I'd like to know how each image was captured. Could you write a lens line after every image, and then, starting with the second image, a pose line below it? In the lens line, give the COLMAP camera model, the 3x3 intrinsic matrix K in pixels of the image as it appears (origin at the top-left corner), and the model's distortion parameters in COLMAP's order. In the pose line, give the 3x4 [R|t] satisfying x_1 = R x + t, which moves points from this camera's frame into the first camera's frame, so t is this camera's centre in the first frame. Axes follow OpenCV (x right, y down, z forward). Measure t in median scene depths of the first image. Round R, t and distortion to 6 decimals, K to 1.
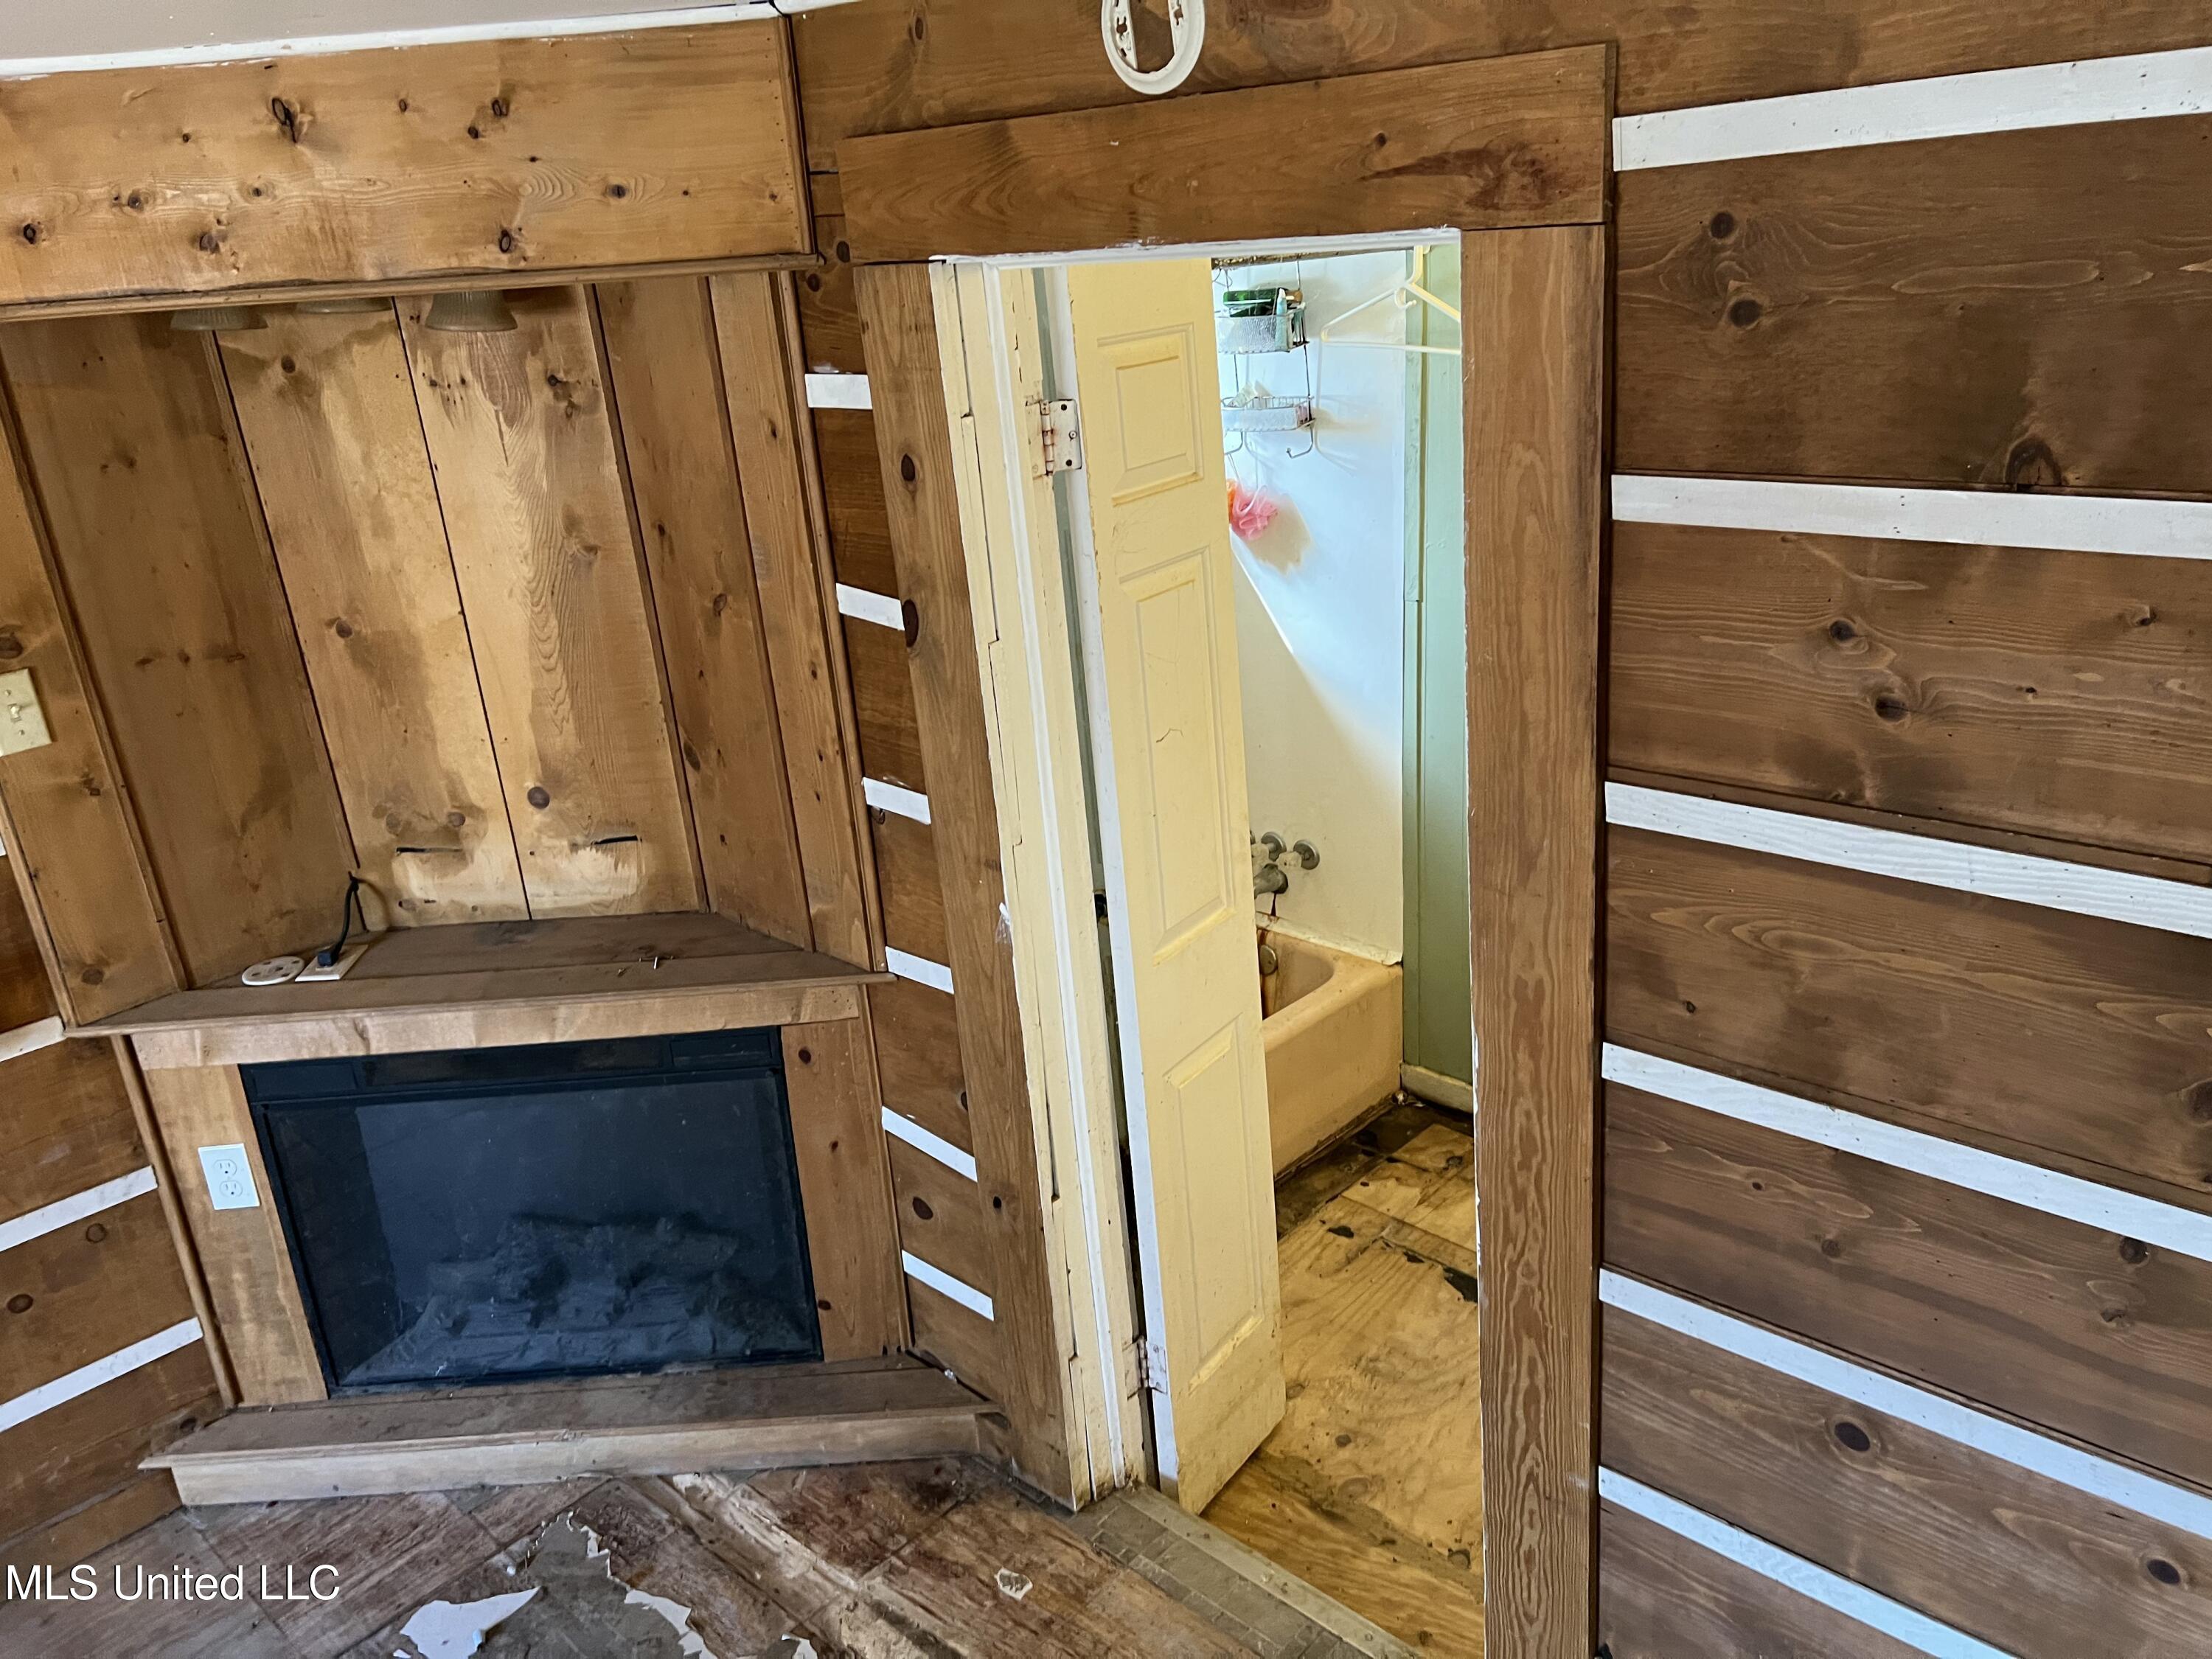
lens RADIAL K [[1668.2, 0, 1106.0], [0, 1668.2, 829.5], [0, 0, 1]] dist [0.064991, -0.071541]
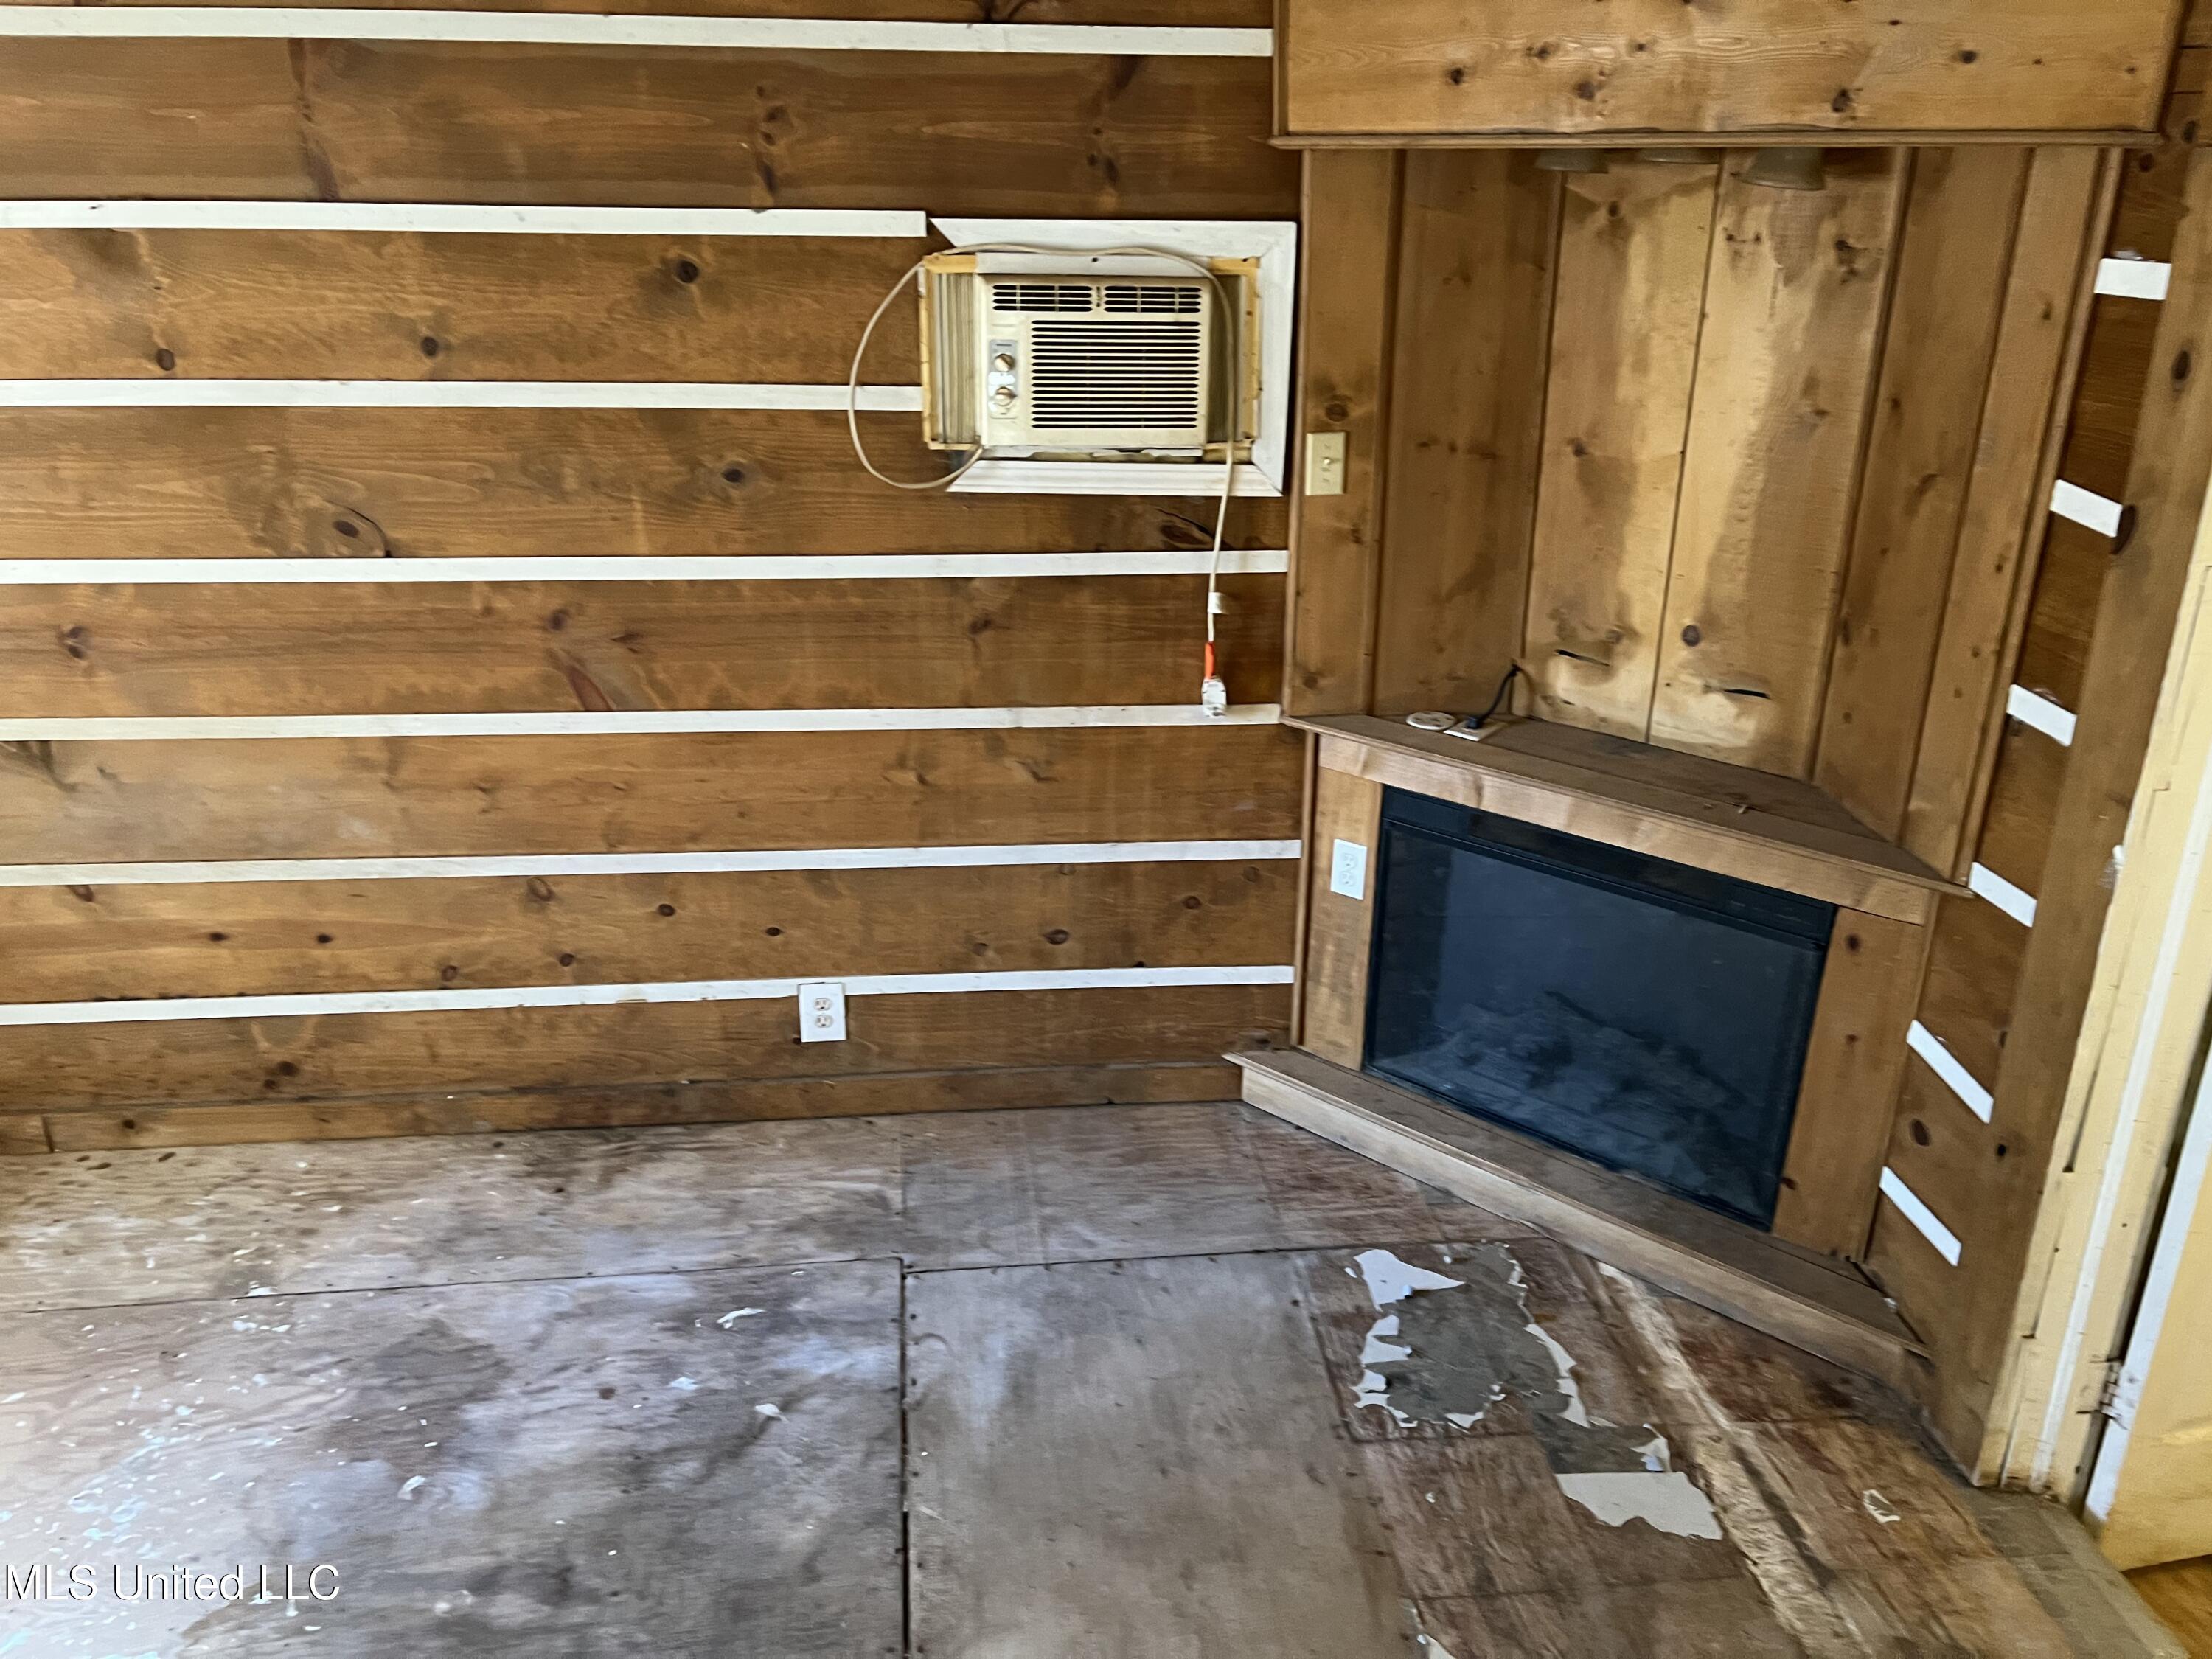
lens RADIAL K [[1675.4, 0, 1103.1], [0, 1675.4, 857.7], [0, 0, 1]] dist [0.063709, -0.064807]
pose [[0.747686, 0.320392, -0.581648, 0.062261], [-0.285172, 0.945945, 0.154483, 0.059615], [0.599702, 0.050365, 0.798637, -0.096799]]
